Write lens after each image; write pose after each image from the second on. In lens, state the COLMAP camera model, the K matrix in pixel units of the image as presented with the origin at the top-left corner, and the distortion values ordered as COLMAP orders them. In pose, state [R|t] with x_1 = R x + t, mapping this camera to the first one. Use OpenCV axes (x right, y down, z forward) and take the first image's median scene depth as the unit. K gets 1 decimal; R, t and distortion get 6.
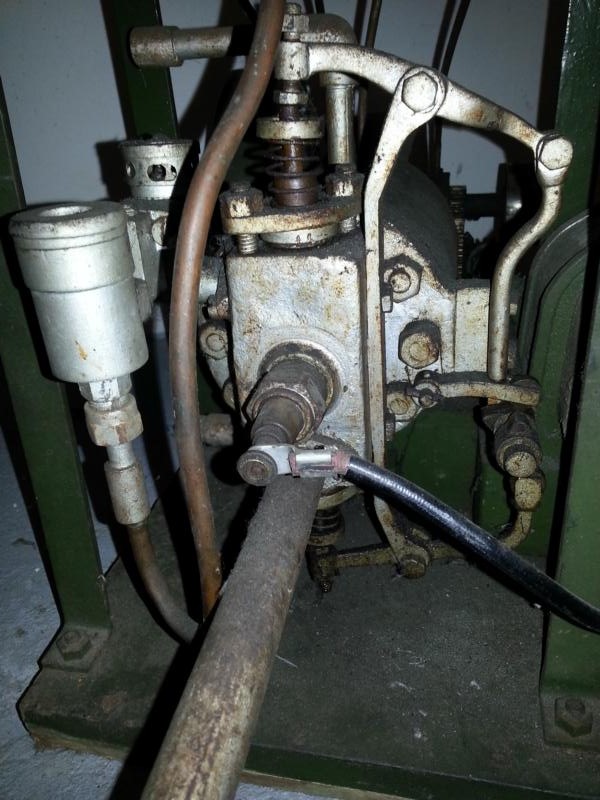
lens RADIAL K [[662.6, 0, 293.7], [0, 662.6, 398.9], [0, 0, 1]] dist [0.036333, -0.031949]
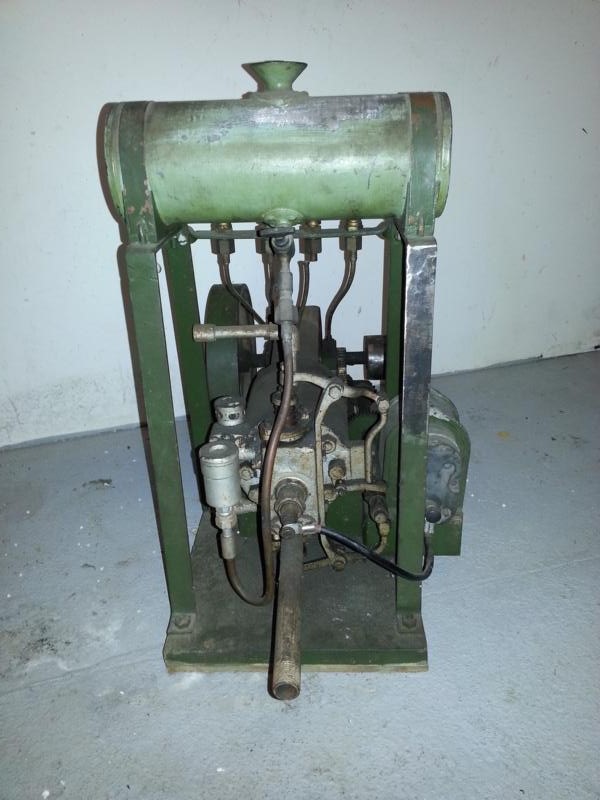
lens RADIAL K [[662.6, 0, 305.6], [0, 662.6, 401.5], [0, 0, 1]] dist [0.036333, -0.031949]
pose [[0.979514, -0.059872, 0.192272, -0.360014], [0.065886, 0.997513, -0.025035, -0.275418], [-0.190295, 0.037190, 0.981022, -1.309370]]
